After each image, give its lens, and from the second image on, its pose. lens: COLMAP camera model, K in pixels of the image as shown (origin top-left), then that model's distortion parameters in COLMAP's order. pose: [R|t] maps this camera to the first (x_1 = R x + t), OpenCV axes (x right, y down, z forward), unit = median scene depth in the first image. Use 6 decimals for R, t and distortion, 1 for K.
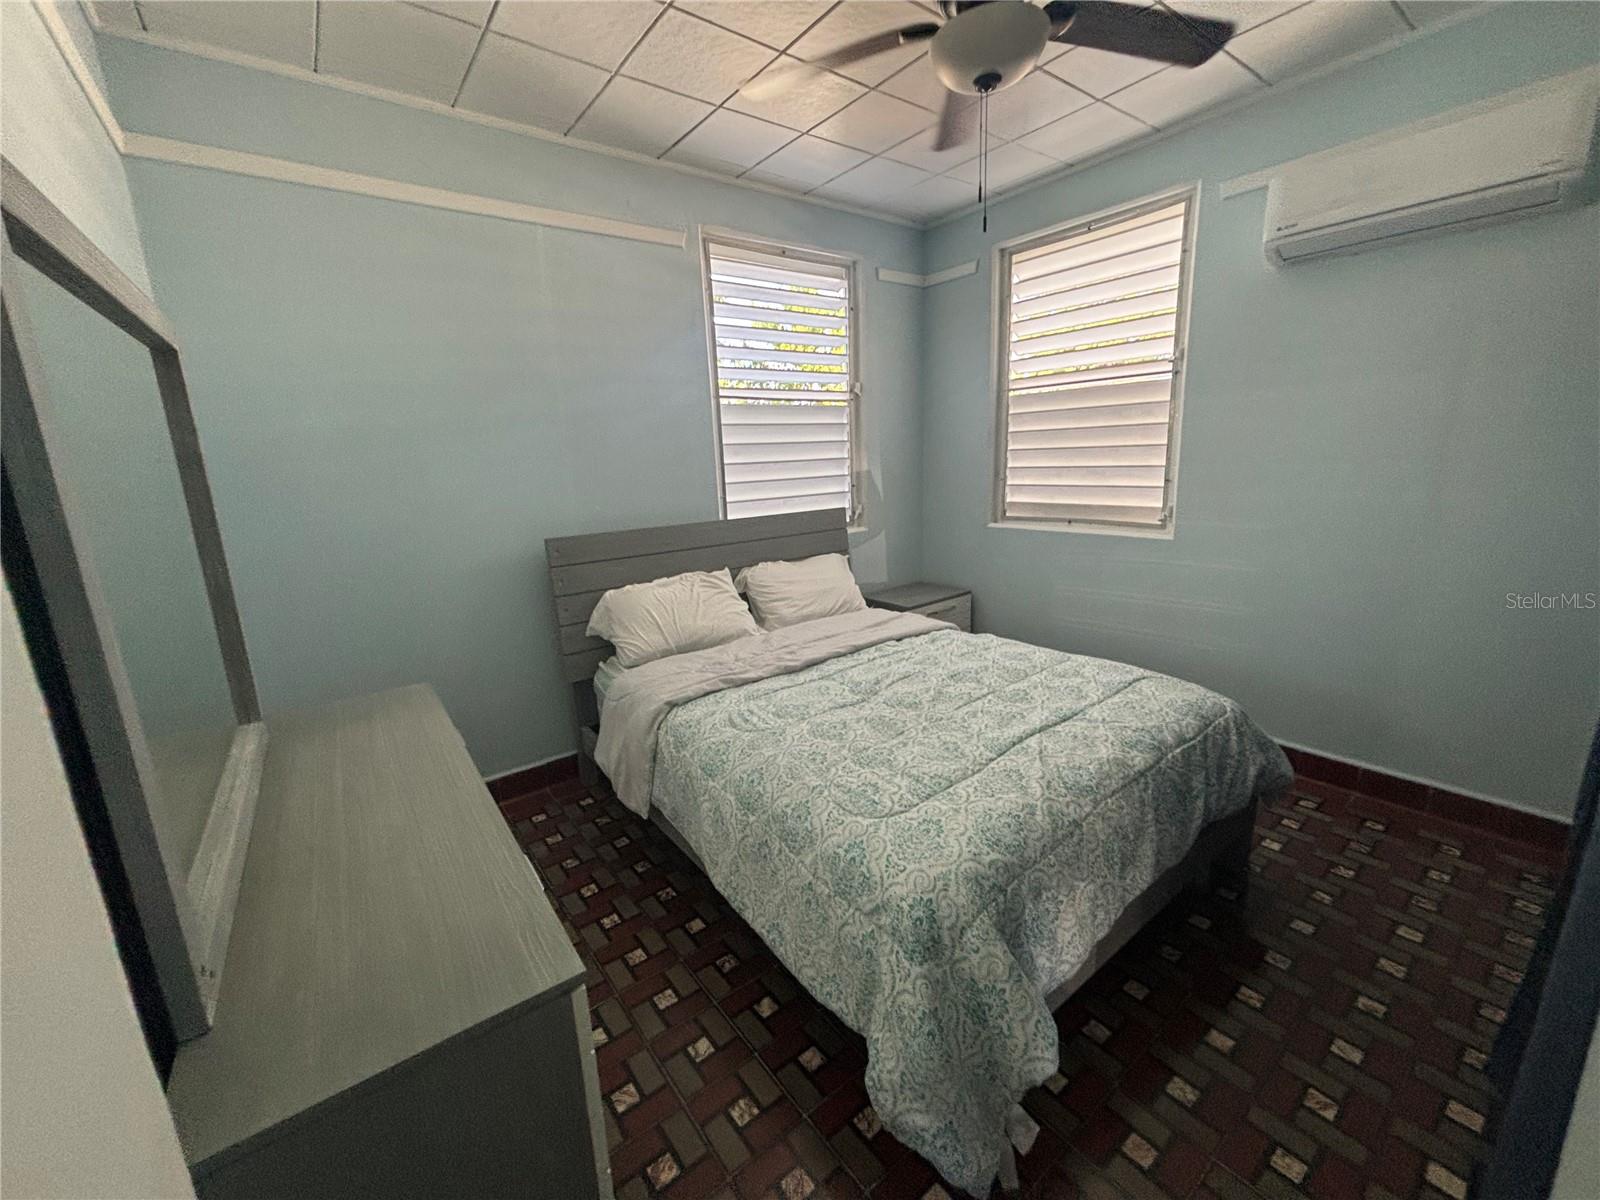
lens RADIAL K [[646.1, 0, 799.4], [0, 646.1, 596.3], [0, 0, 1]] dist [-0.000775, 0.000852]
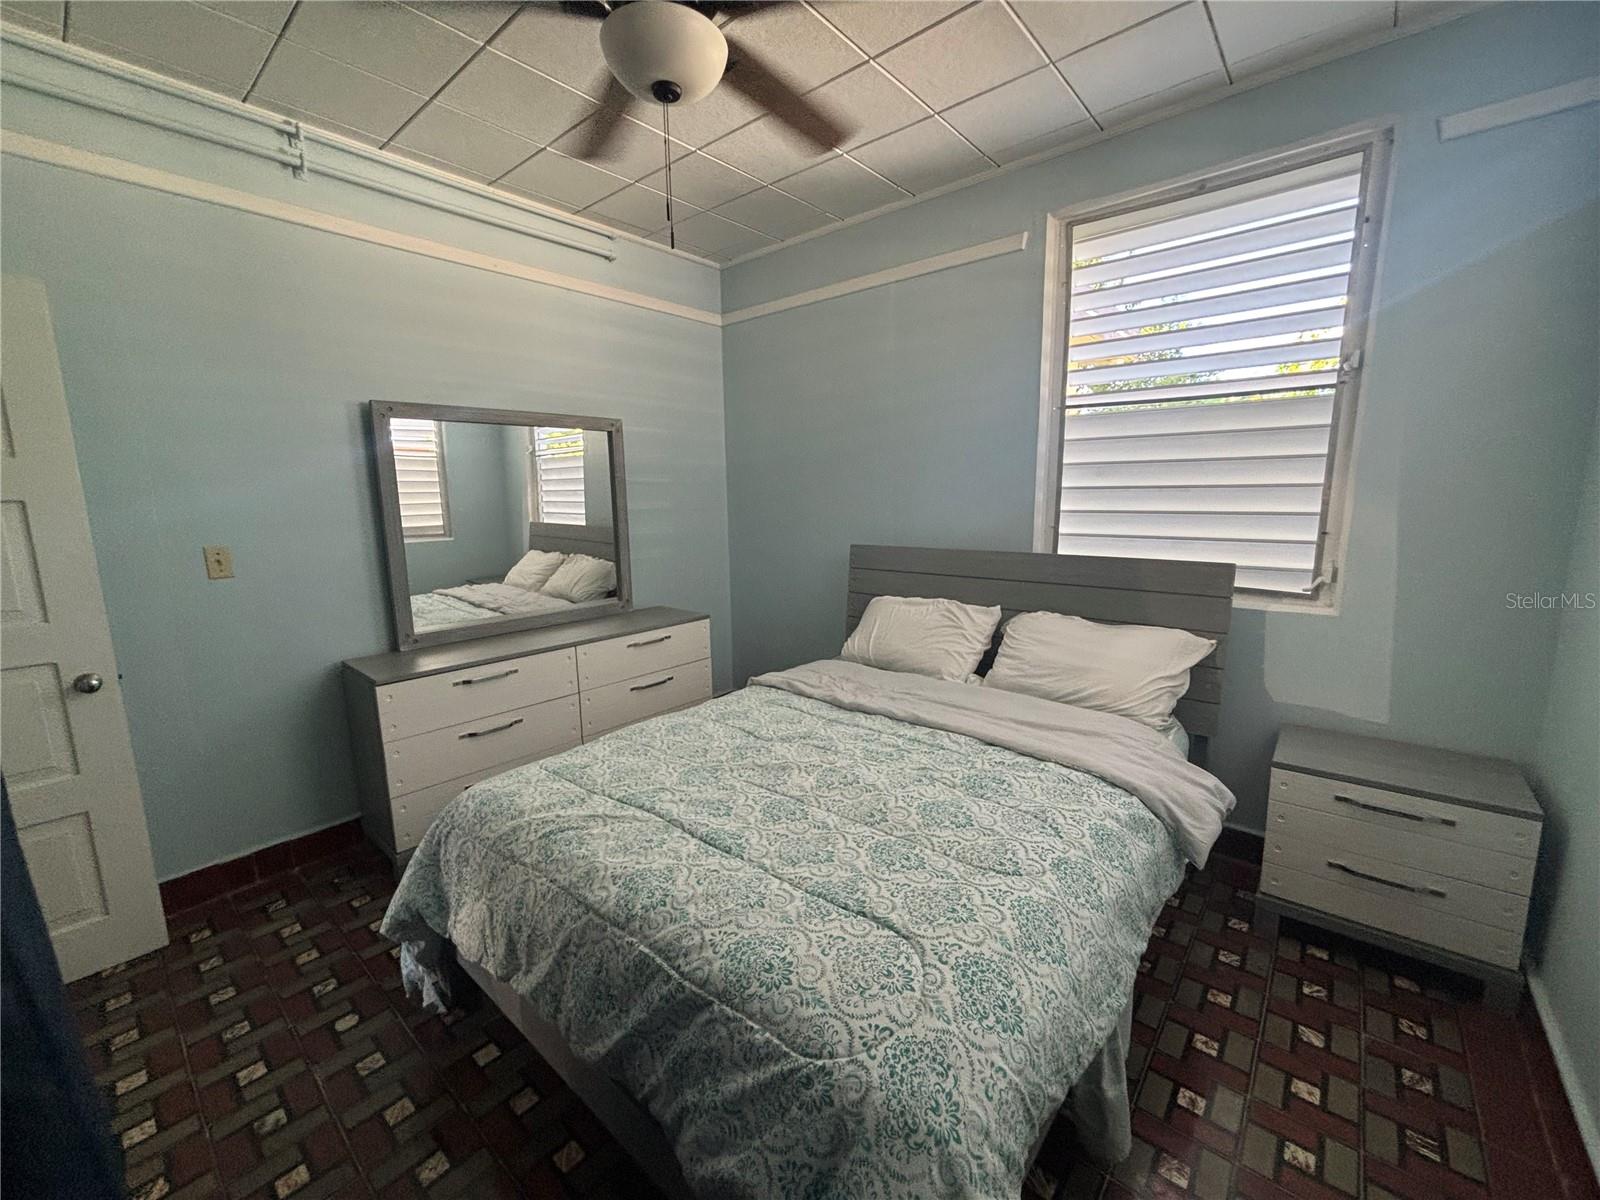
lens RADIAL K [[646.1, 0, 799.4], [0, 646.1, 596.3], [0, 0, 1]] dist [-0.000775, 0.000852]
pose [[0.210552, 0.197886, -0.957345, 3.112093], [-0.207778, 0.965981, 0.153974, -0.636122], [0.955247, 0.166495, 0.244506, 2.463648]]
